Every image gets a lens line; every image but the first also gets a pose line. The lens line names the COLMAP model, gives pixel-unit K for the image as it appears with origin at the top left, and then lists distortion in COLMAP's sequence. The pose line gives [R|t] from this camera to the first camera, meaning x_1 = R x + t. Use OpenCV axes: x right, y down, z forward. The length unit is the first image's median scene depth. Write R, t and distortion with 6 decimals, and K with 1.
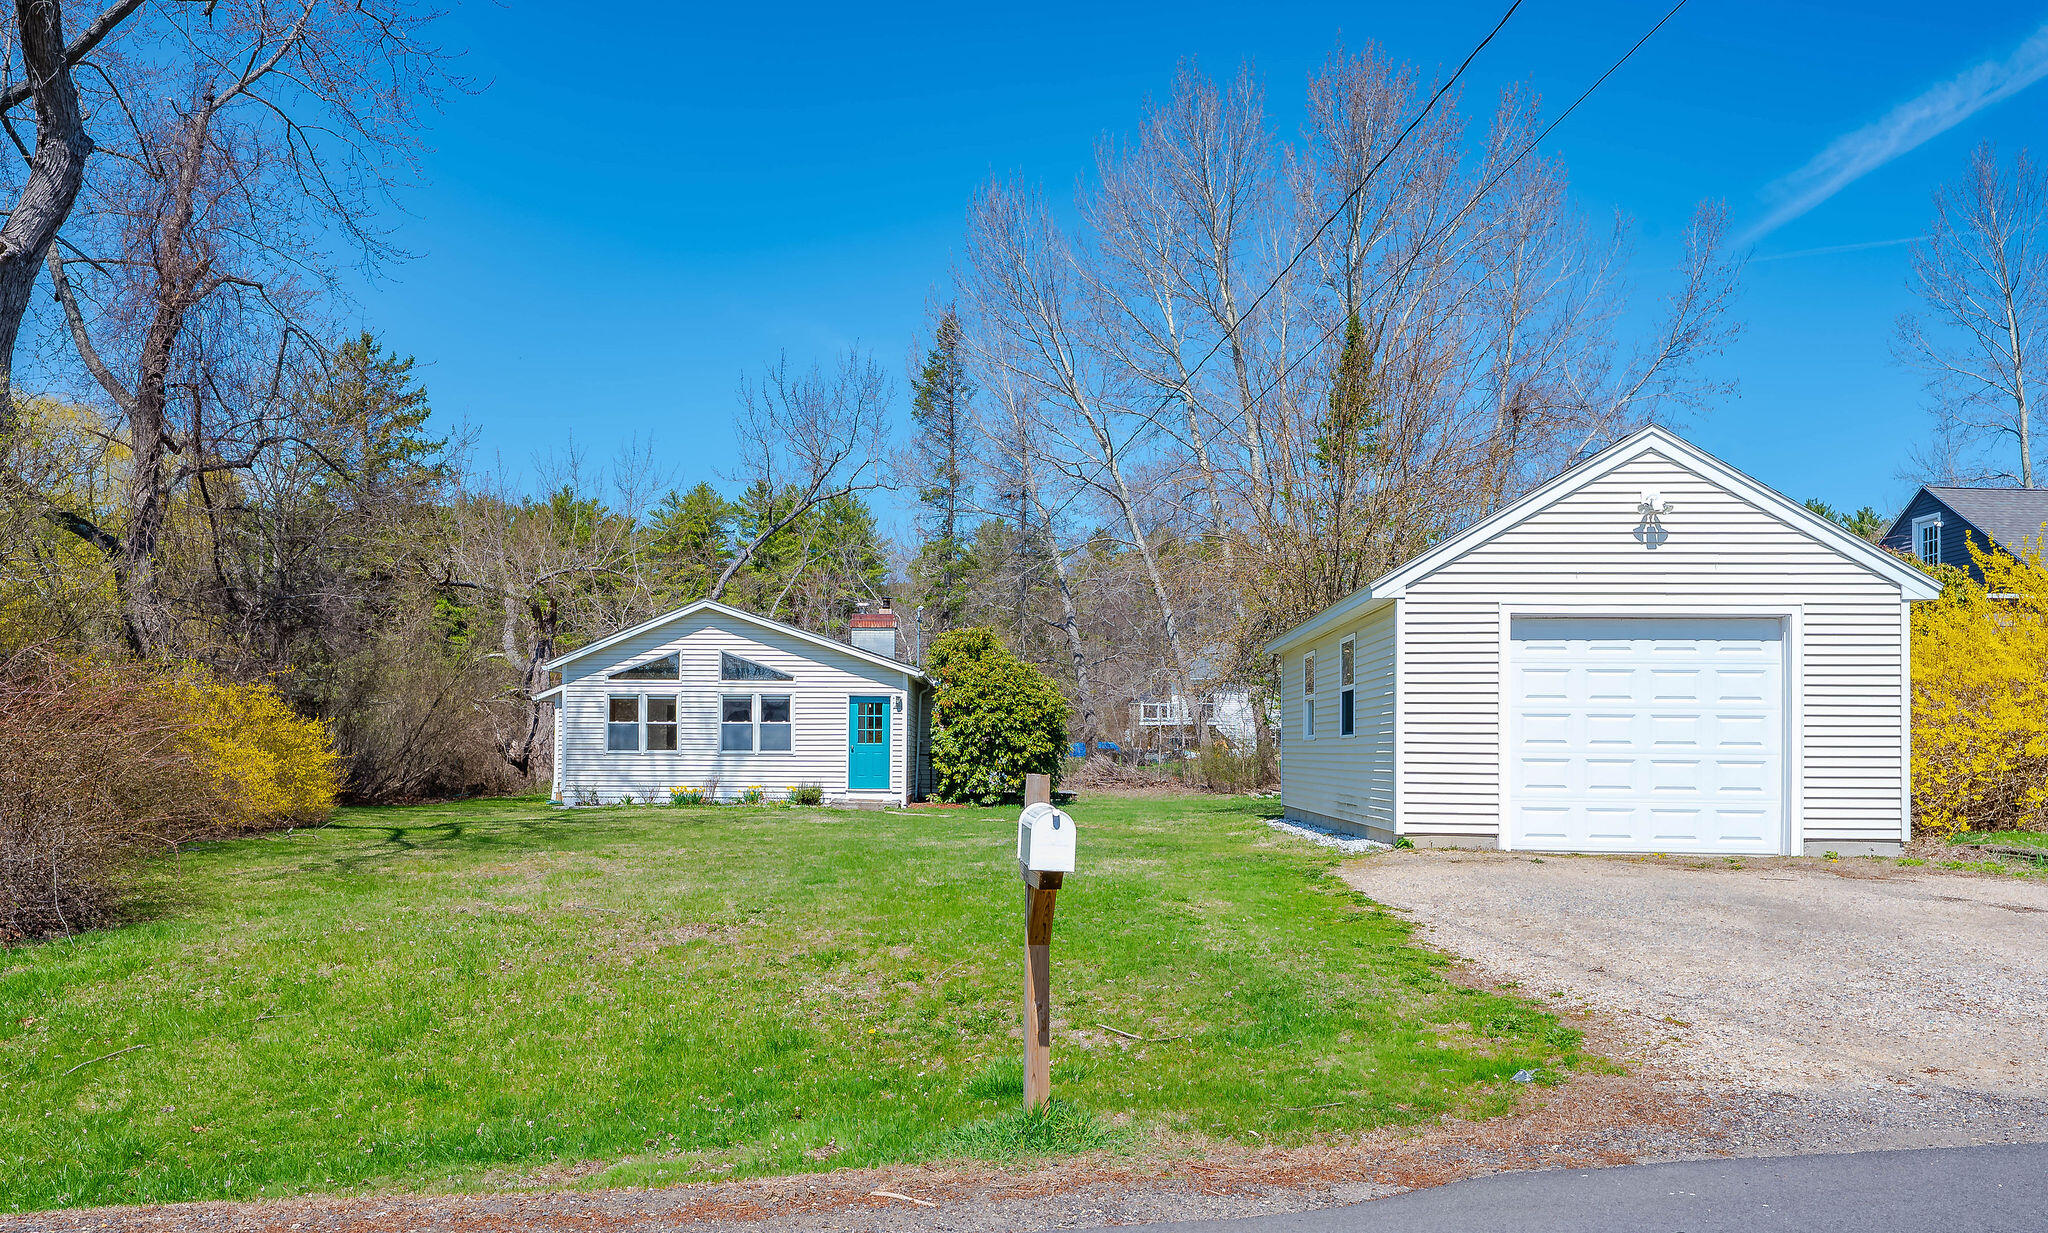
lens RADIAL K [[1434.3, 0, 968.1], [0, 1434.3, 729.0], [0, 0, 1]] dist [0.002088, -0.007765]
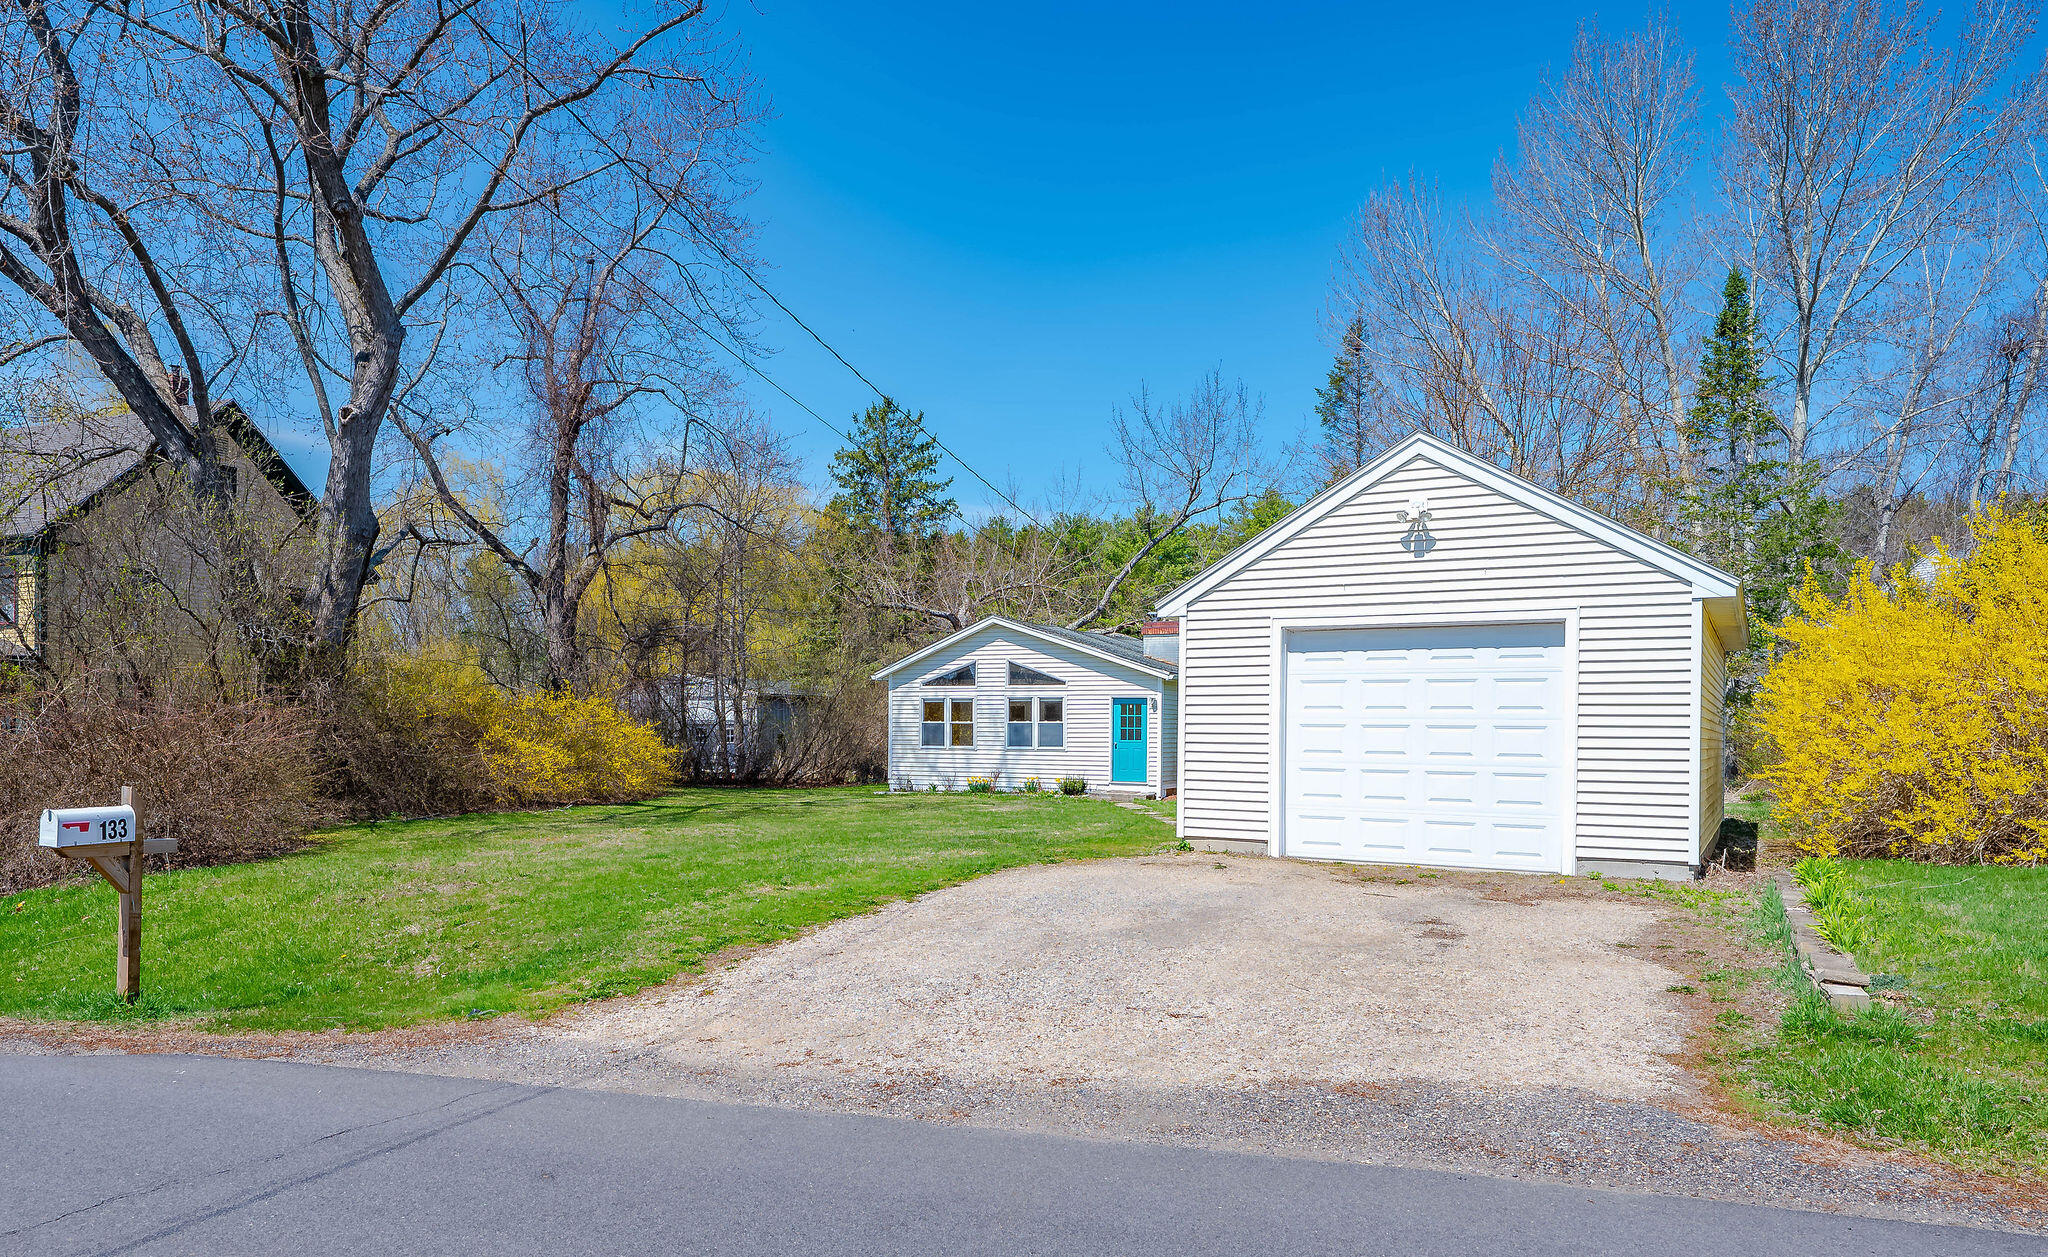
lens RADIAL K [[1348.0, 0, 966.0], [0, 1348.0, 740.4], [0, 0, 1]] dist [-0.002568, 0.000611]
pose [[0.894096, 0.003647, -0.447860, 0.284076], [0.004094, 0.999858, 0.016316, -0.007469], [0.447856, -0.016422, 0.893955, 0.014419]]
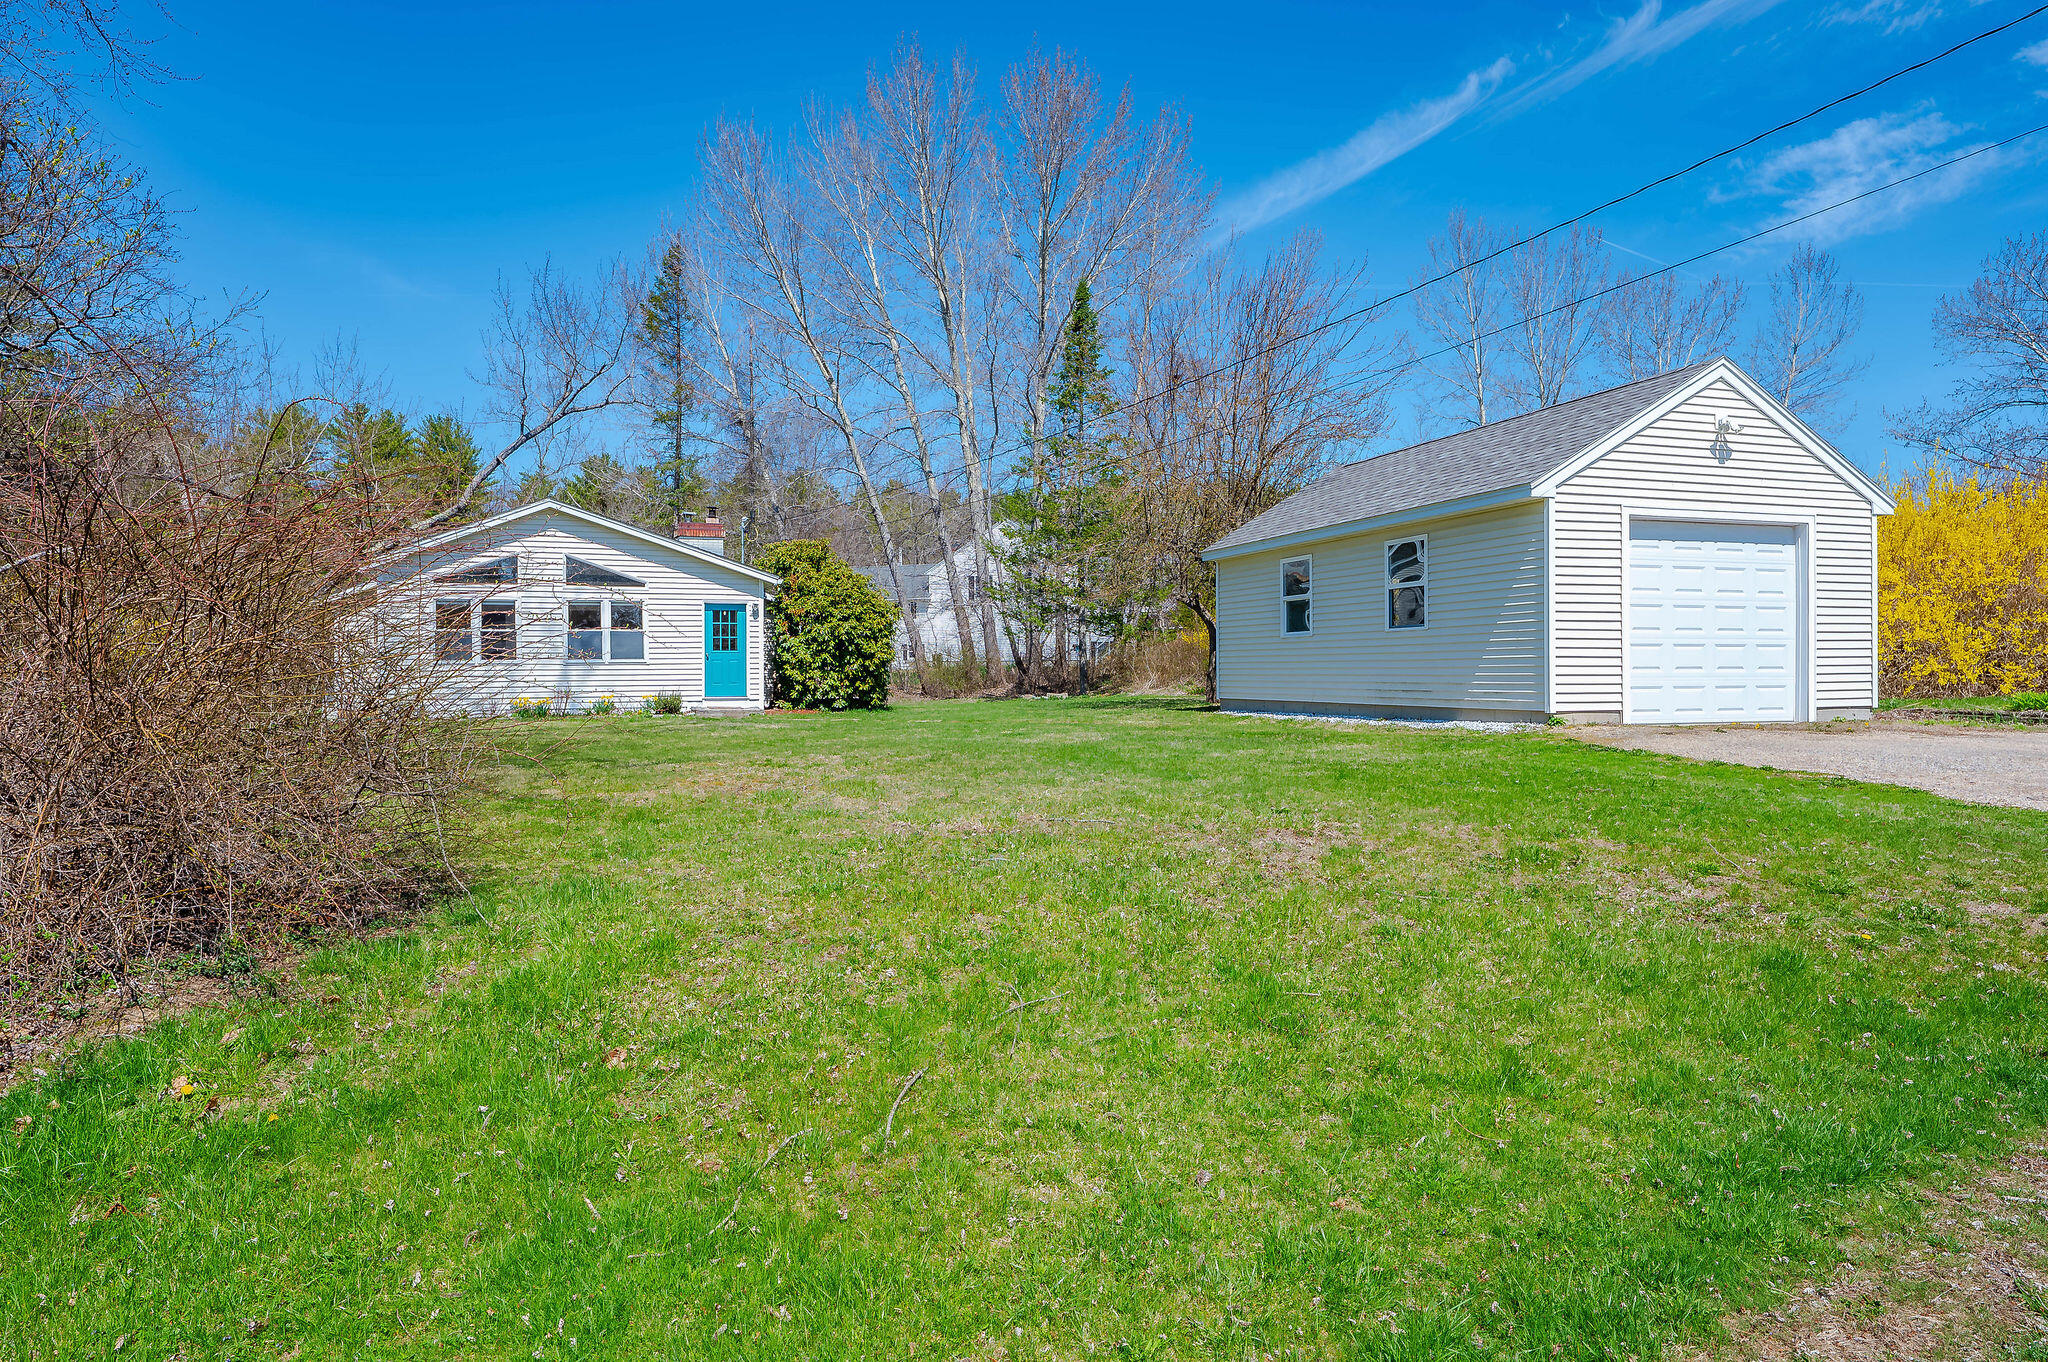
lens RADIAL K [[1224.5, 0, 1020.4], [0, 1224.5, 679.9], [0, 0, 1]] dist [0.002366, -0.006620]
pose [[0.925708, -0.015315, 0.377930, -0.201295], [0.006446, 0.999674, 0.024722, 0.010479], [-0.378185, -0.020450, 0.925504, 0.133035]]
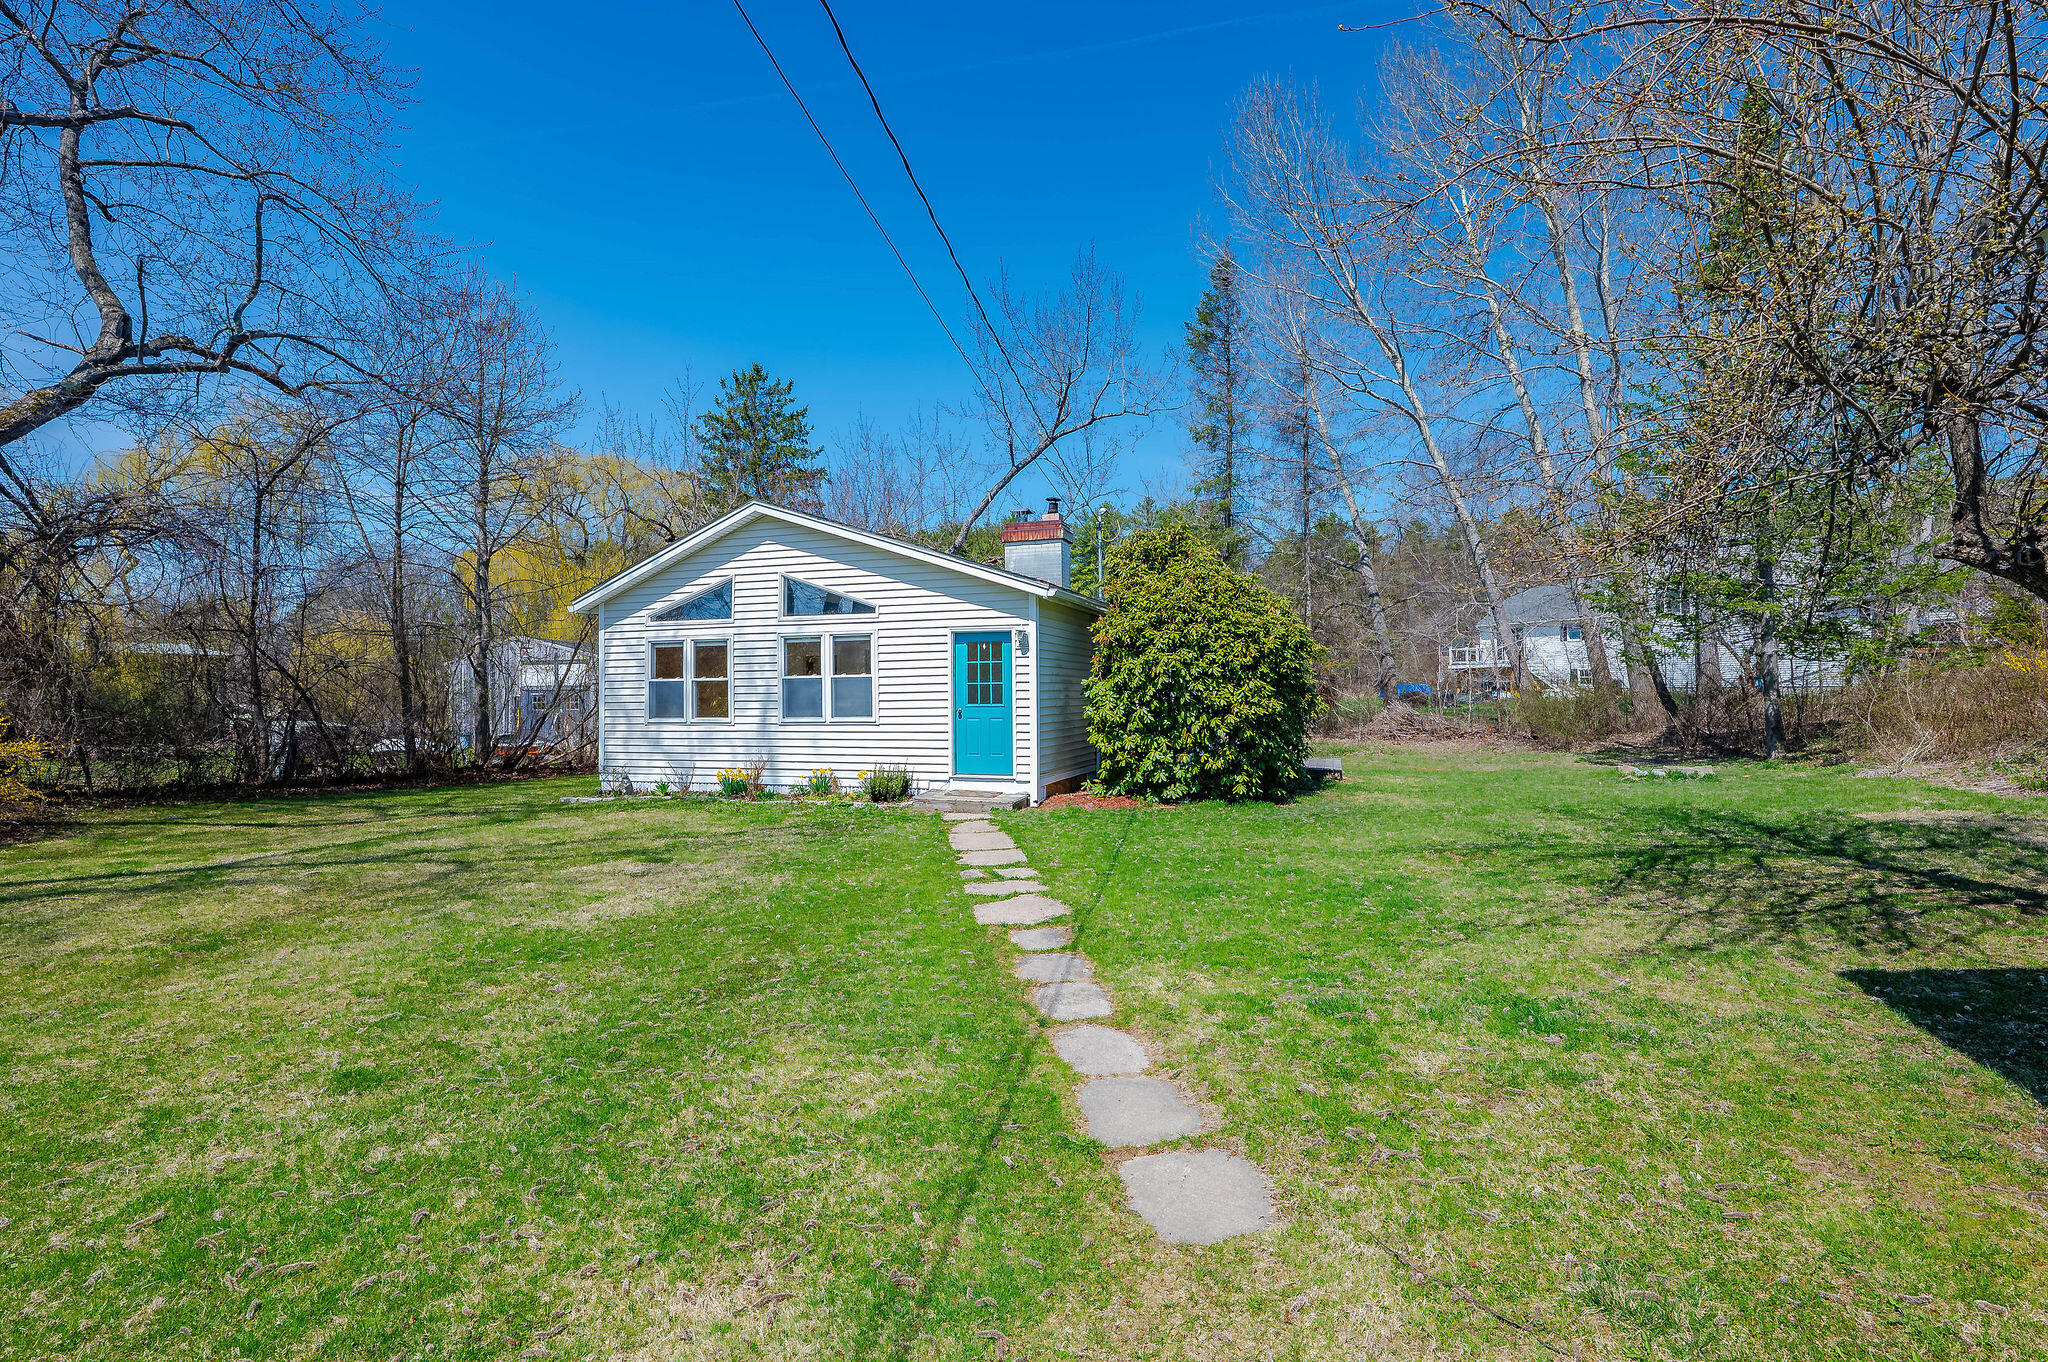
lens RADIAL K [[914.7, 0, 1035.7], [0, 914.7, 673.3], [0, 0, 1]] dist [-0.012116, 0.000019]
pose [[0.952606, -0.020718, -0.303500, 0.079479], [0.019521, 0.999785, -0.006976, -0.000639], [0.303580, 0.000721, 0.952806, 0.614492]]
